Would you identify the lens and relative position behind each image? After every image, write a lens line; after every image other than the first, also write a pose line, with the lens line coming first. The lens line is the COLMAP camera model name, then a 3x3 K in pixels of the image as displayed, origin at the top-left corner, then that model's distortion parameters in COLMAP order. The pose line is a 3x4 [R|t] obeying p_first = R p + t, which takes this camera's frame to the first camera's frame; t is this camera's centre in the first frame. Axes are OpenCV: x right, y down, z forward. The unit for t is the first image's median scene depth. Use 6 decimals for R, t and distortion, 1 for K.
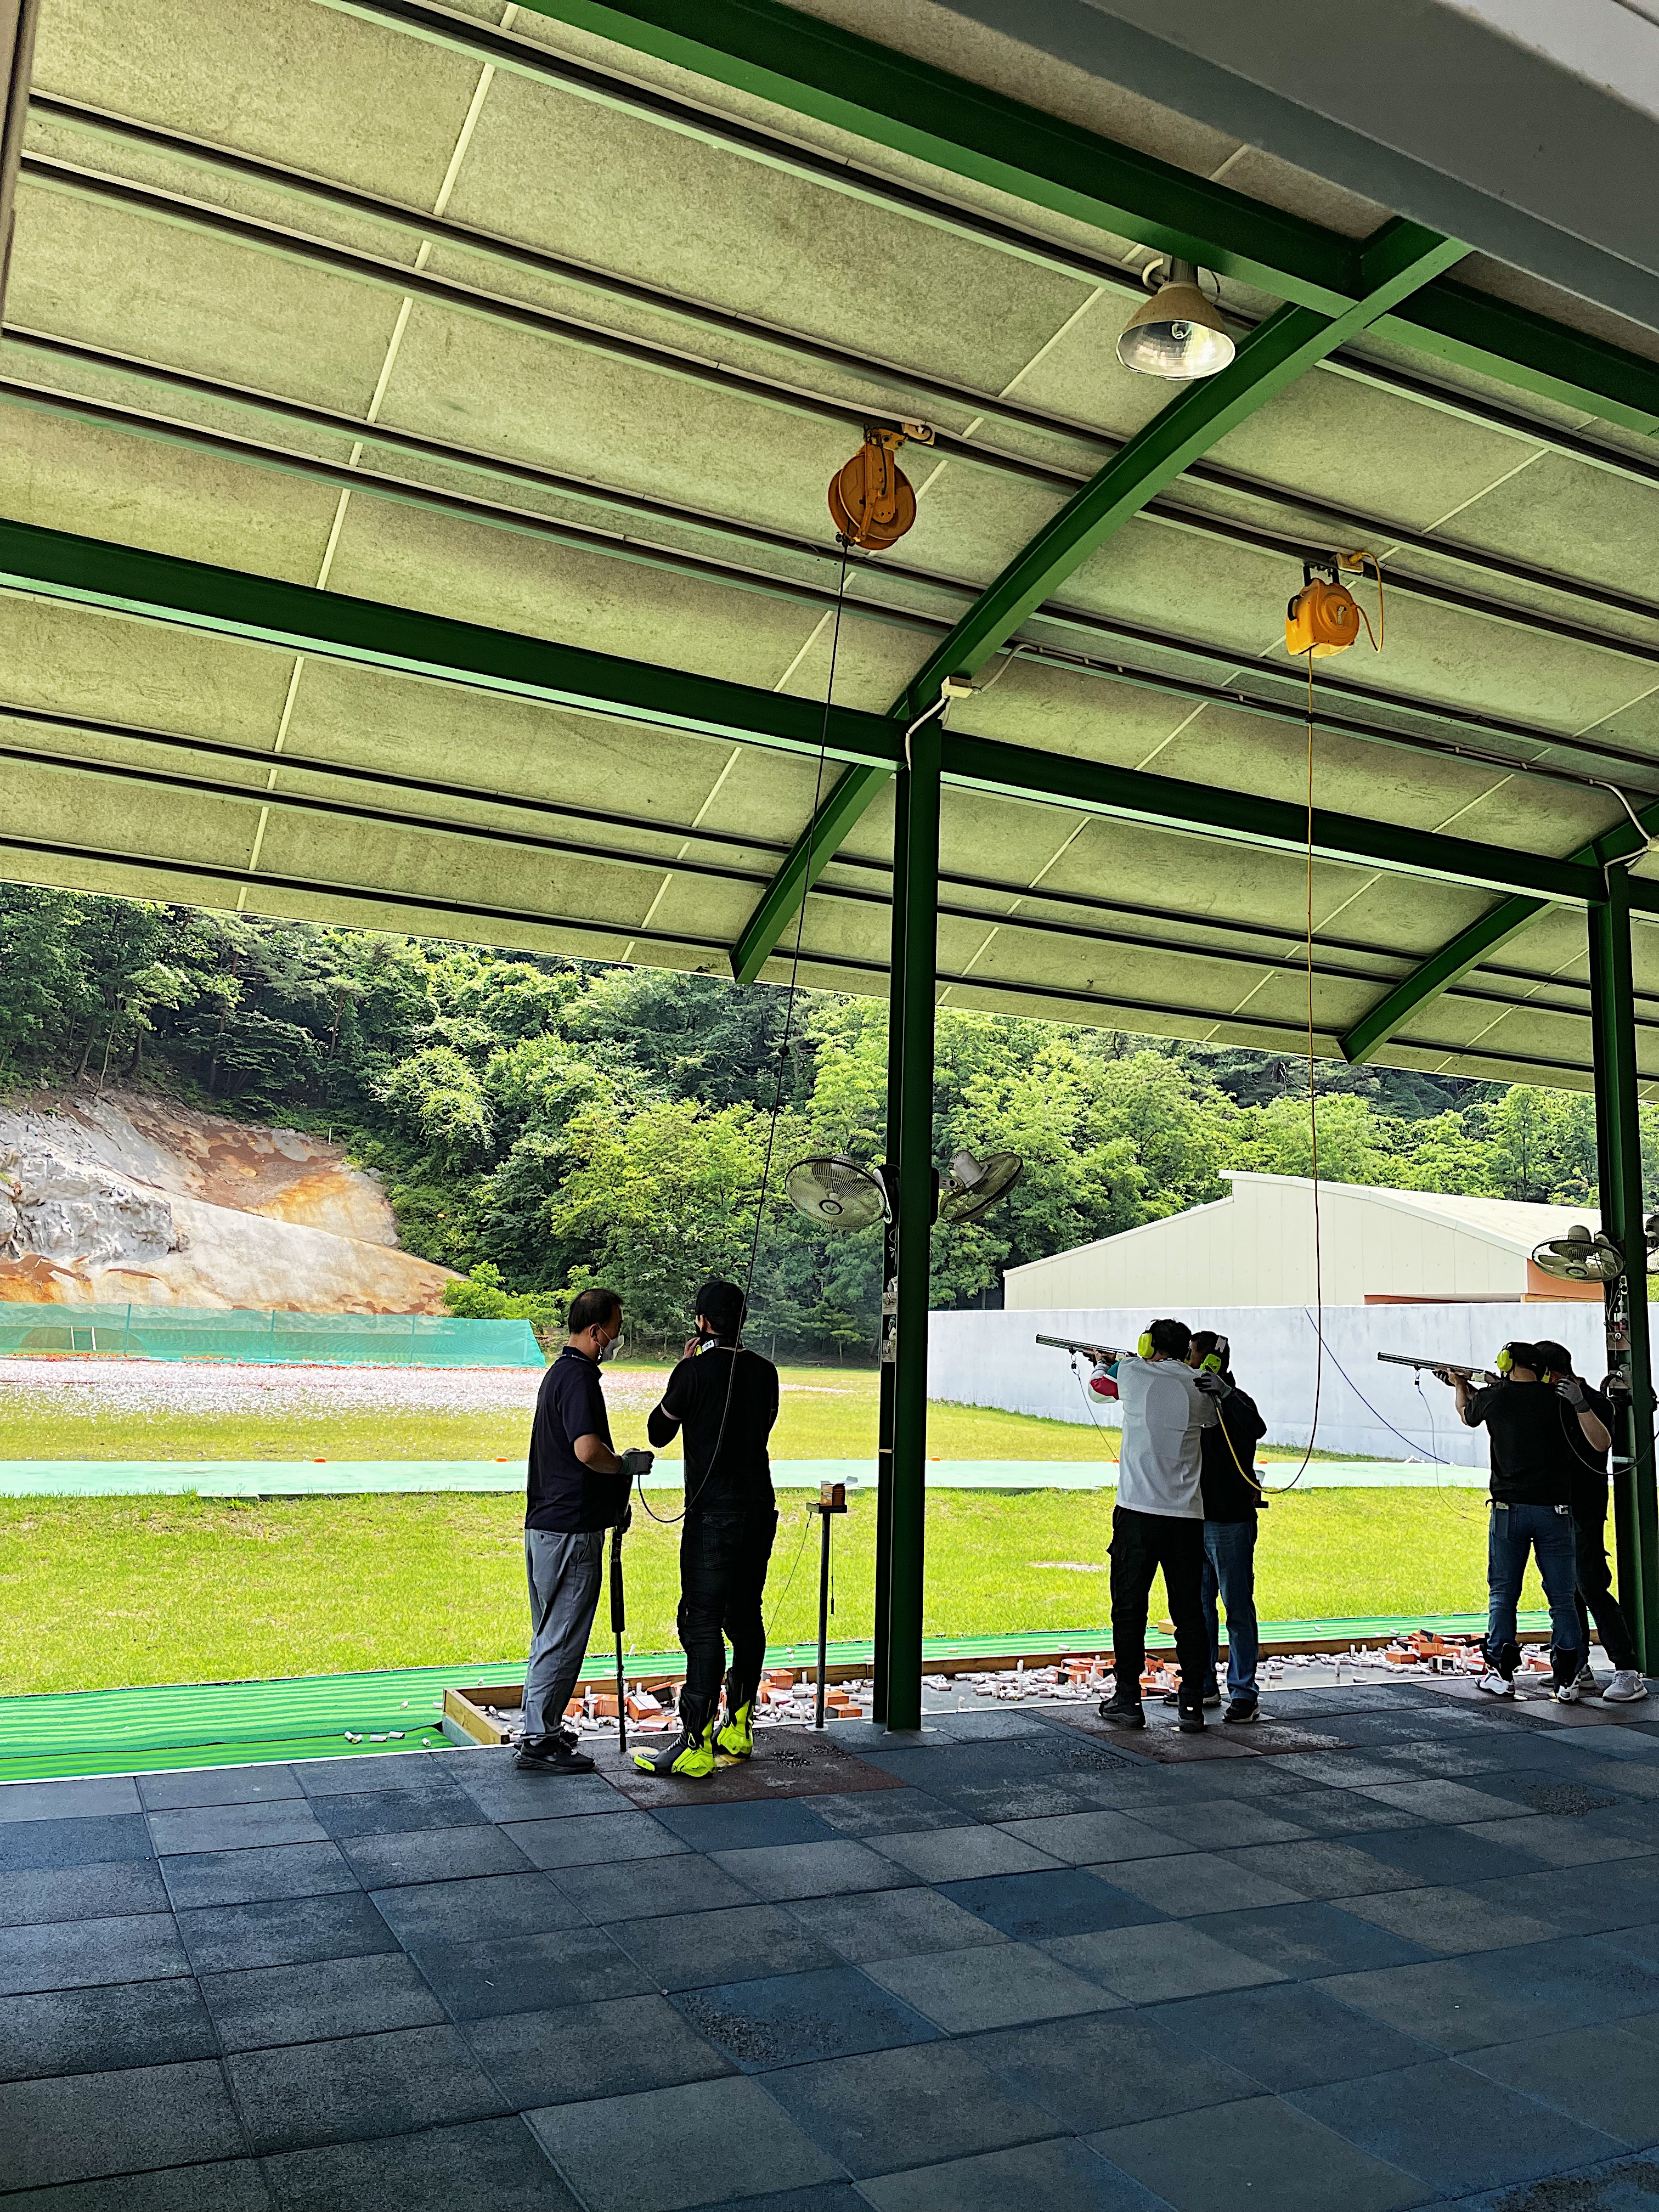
lens RADIAL K [[1680.6, 0, 837.1], [0, 1680.6, 1091.0], [0, 0, 1]] dist [0.083625, -0.107977]
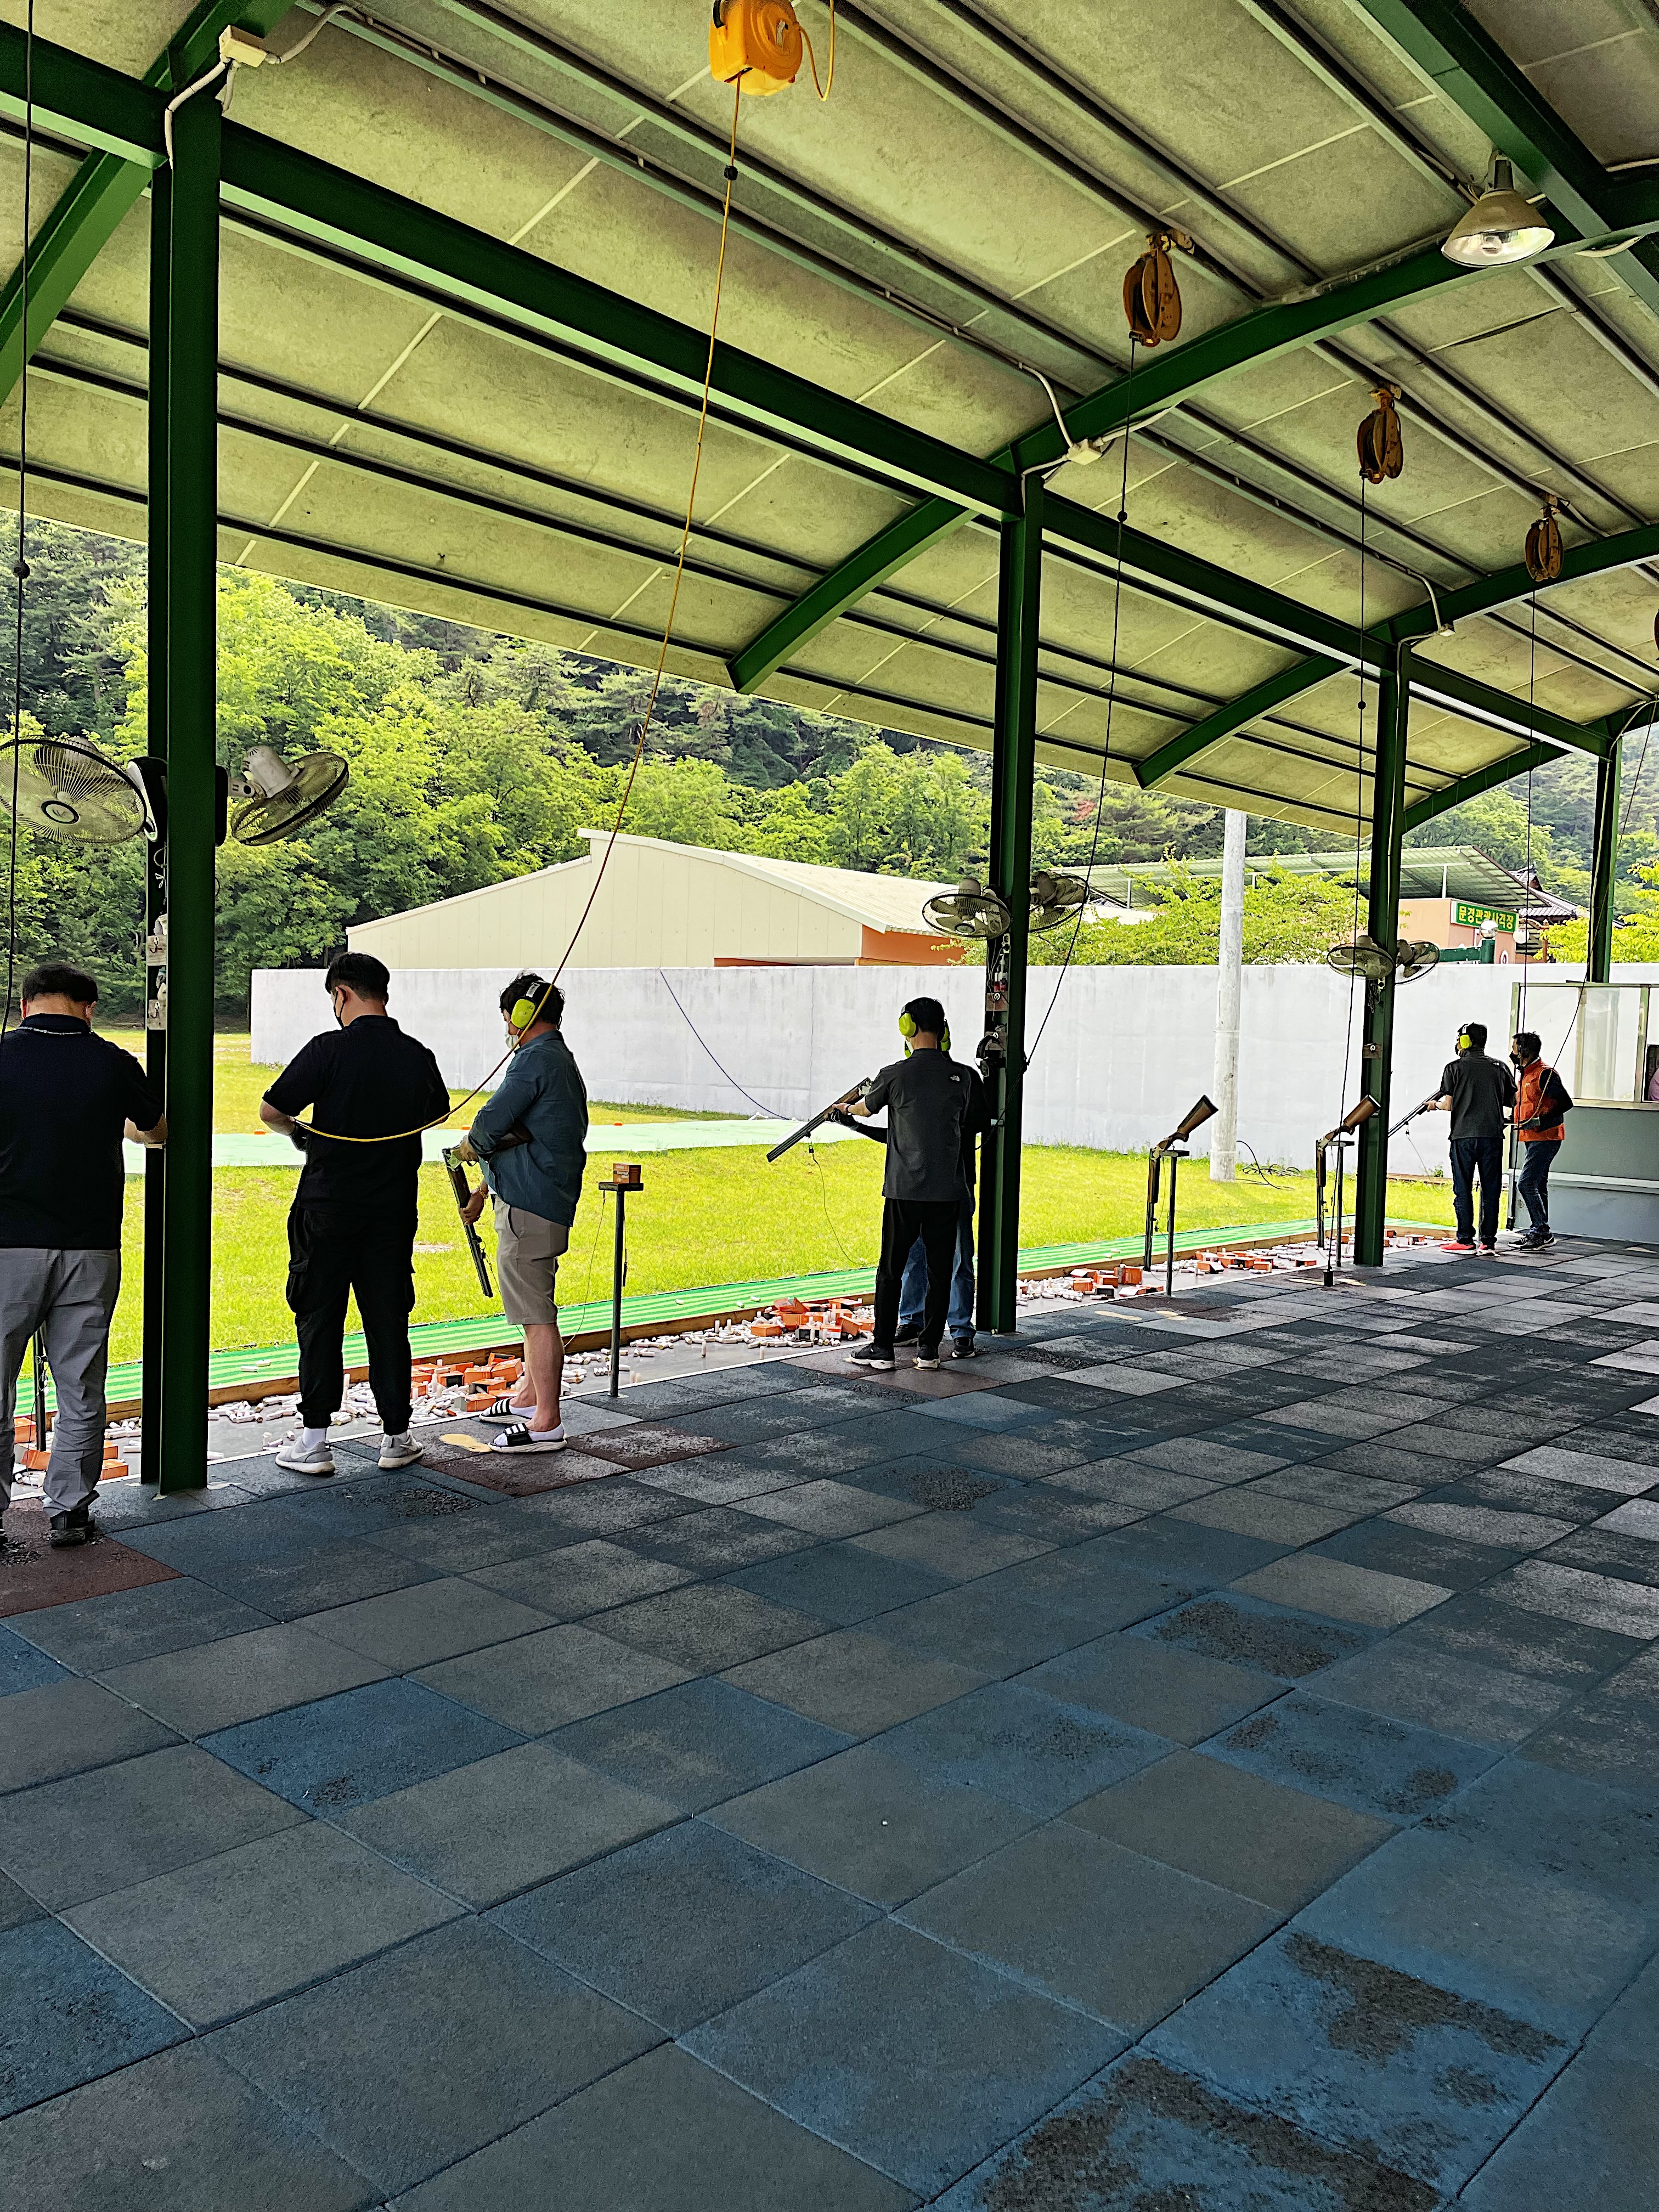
lens RADIAL K [[1680.6, 0, 843.3], [0, 1680.6, 1108.7], [0, 0, 1]] dist [0.083625, -0.107977]
pose [[0.928555, -0.020709, 0.370616, 0.030561], [-0.056940, 0.978679, 0.197346, 0.028522], [-0.366801, -0.204349, 0.907578, 0.188753]]
